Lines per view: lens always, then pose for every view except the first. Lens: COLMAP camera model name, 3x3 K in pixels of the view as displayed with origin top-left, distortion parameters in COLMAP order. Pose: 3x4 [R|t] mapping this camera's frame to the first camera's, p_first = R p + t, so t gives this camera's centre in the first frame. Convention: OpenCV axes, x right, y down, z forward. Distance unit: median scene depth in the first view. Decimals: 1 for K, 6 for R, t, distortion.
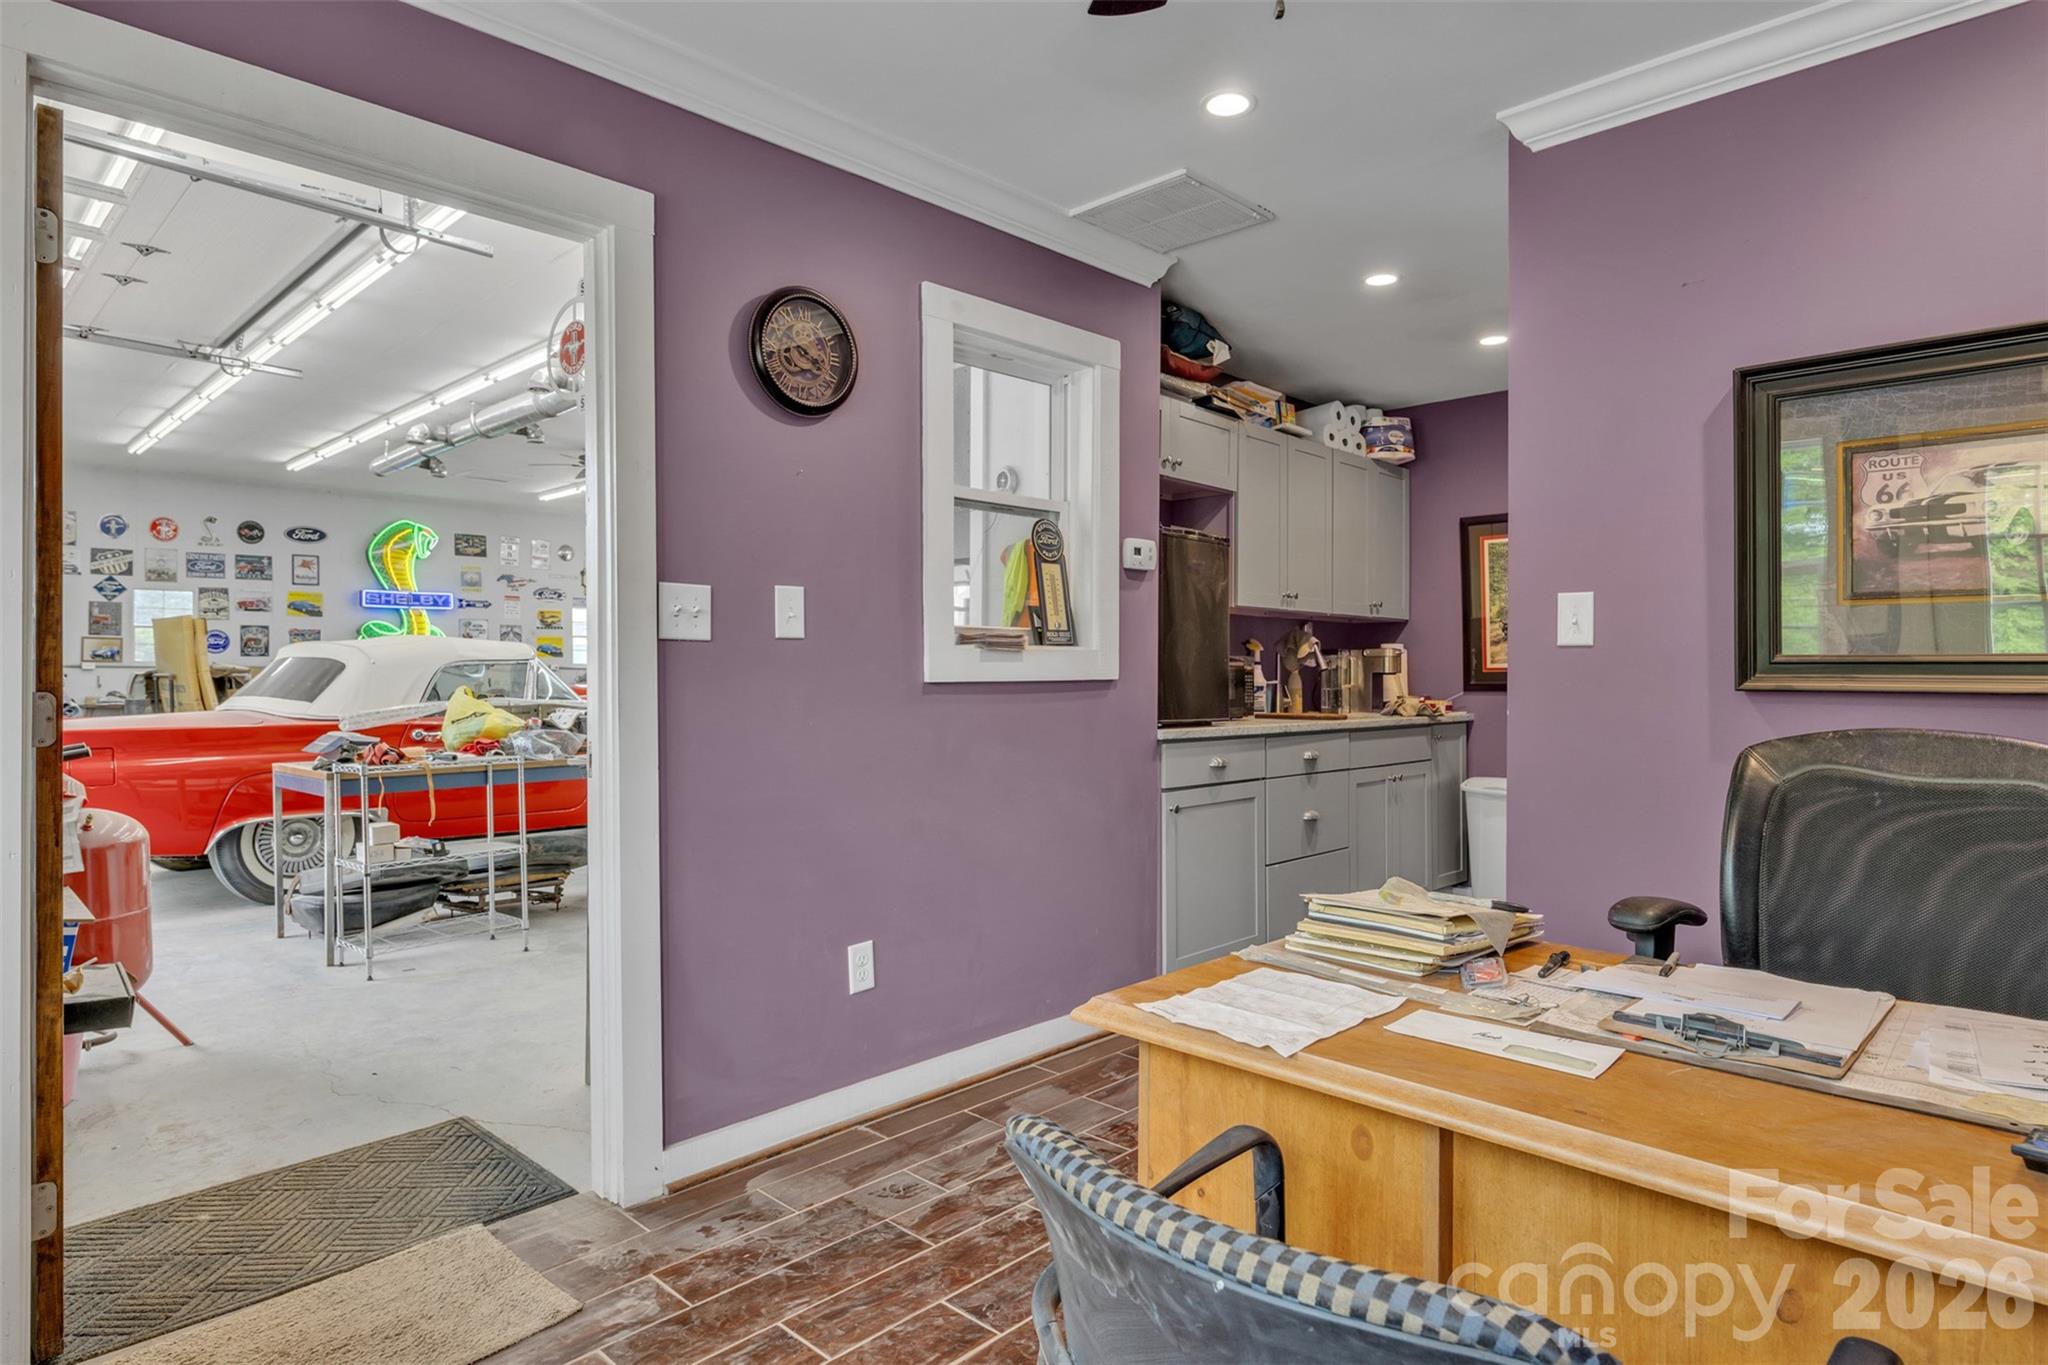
lens RADIAL K [[1151.1, 0, 1028.6], [0, 1151.1, 656.9], [0, 0, 1]] dist [-0.002647, -0.000525]
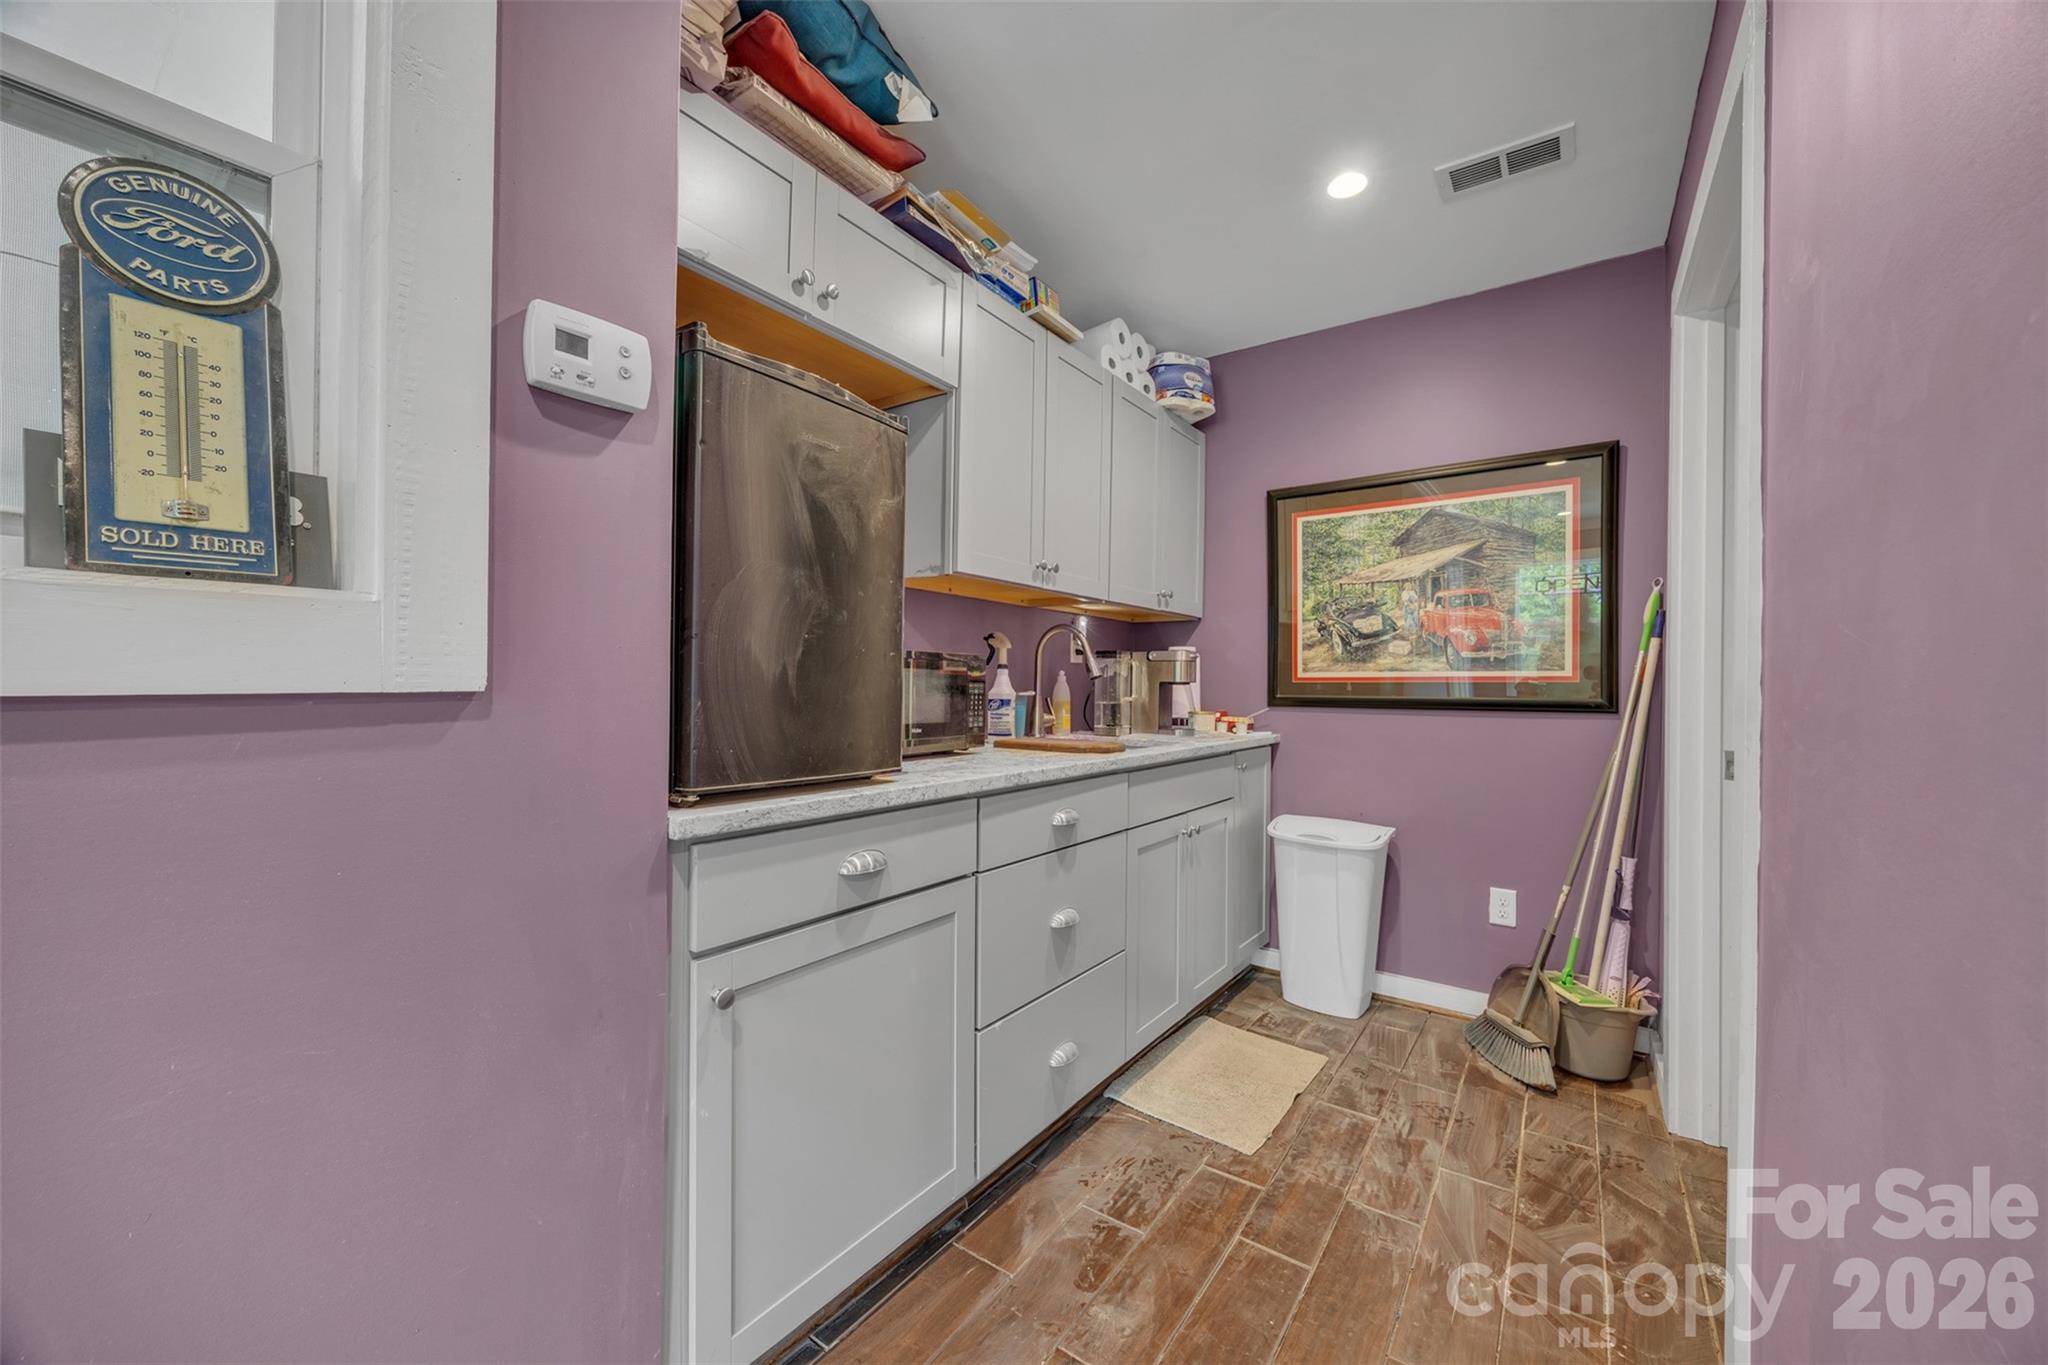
lens RADIAL K [[777.7, 0, 1030.8], [0, 777.7, 676.2], [0, 0, 1]] dist [-0.000829, -0.000110]
pose [[0.989771, 0.012013, 0.142159, 0.142861], [-0.013147, 0.999889, 0.007040, 0.007541], [-0.142058, -0.008837, 0.989819, 0.509681]]
